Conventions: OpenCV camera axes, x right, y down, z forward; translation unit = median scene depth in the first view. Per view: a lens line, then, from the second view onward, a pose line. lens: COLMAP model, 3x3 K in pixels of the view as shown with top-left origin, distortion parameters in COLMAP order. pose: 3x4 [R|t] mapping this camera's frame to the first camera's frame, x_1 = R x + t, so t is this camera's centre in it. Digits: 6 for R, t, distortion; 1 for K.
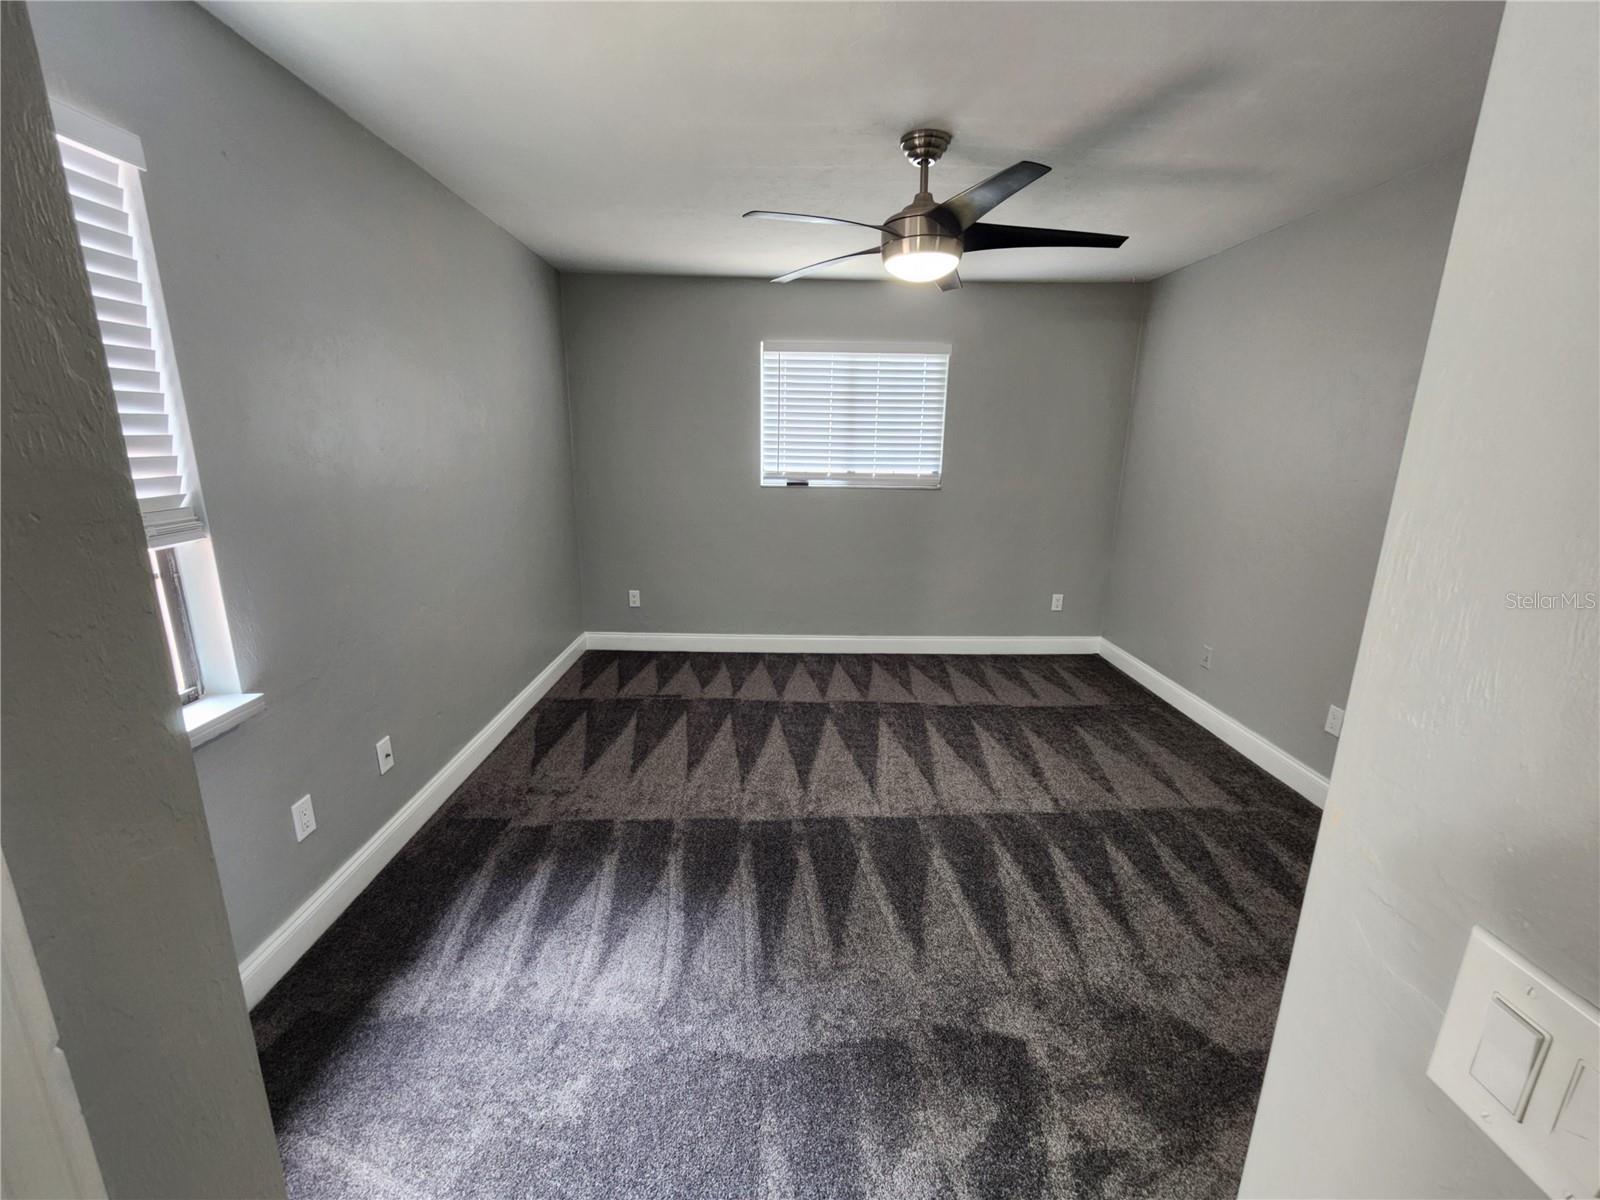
lens RADIAL K [[660.6, 0, 798.0], [0, 660.6, 607.8], [0, 0, 1]] dist [0.001115, 0.001513]
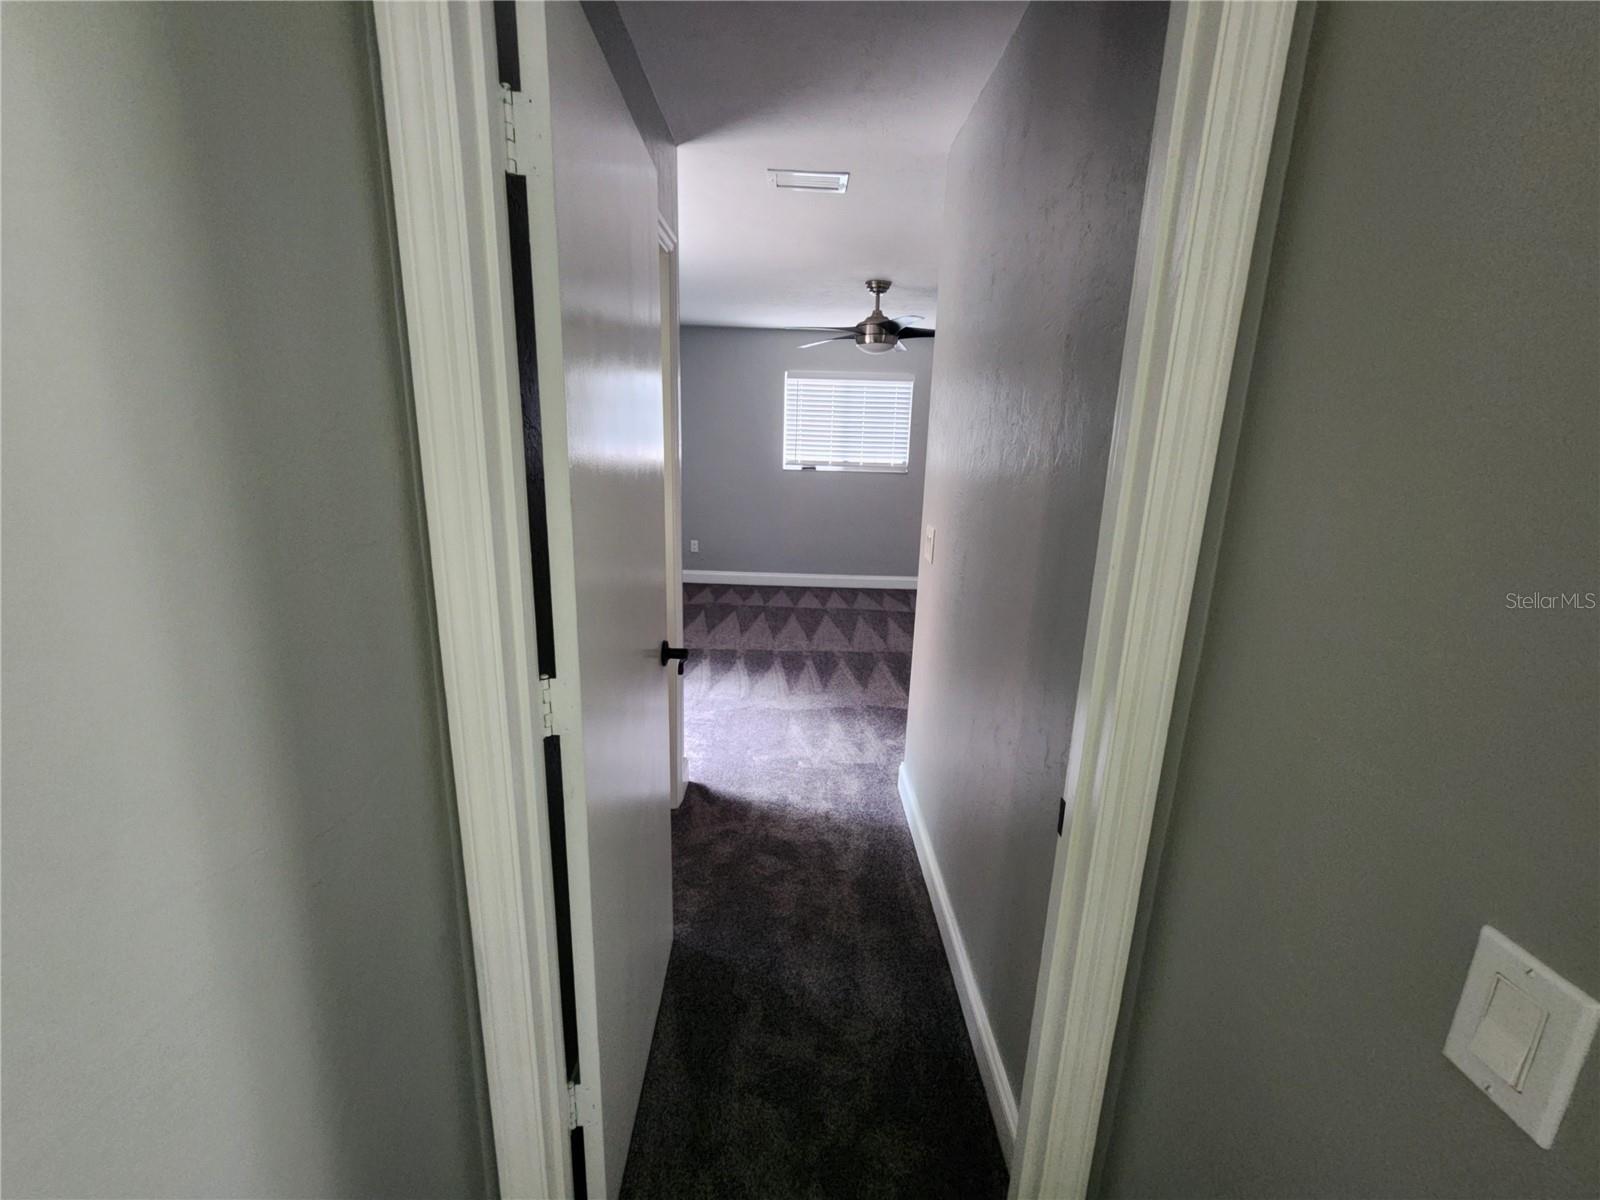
lens RADIAL K [[660.6, 0, 799.1], [0, 660.6, 591.4], [0, 0, 1]] dist [0.001115, 0.001513]
pose [[0.999797, 0.015557, -0.012784, 0.001230], [-0.015826, 0.999649, -0.021246, 0.159867], [0.012449, 0.021444, 0.999693, -0.627794]]
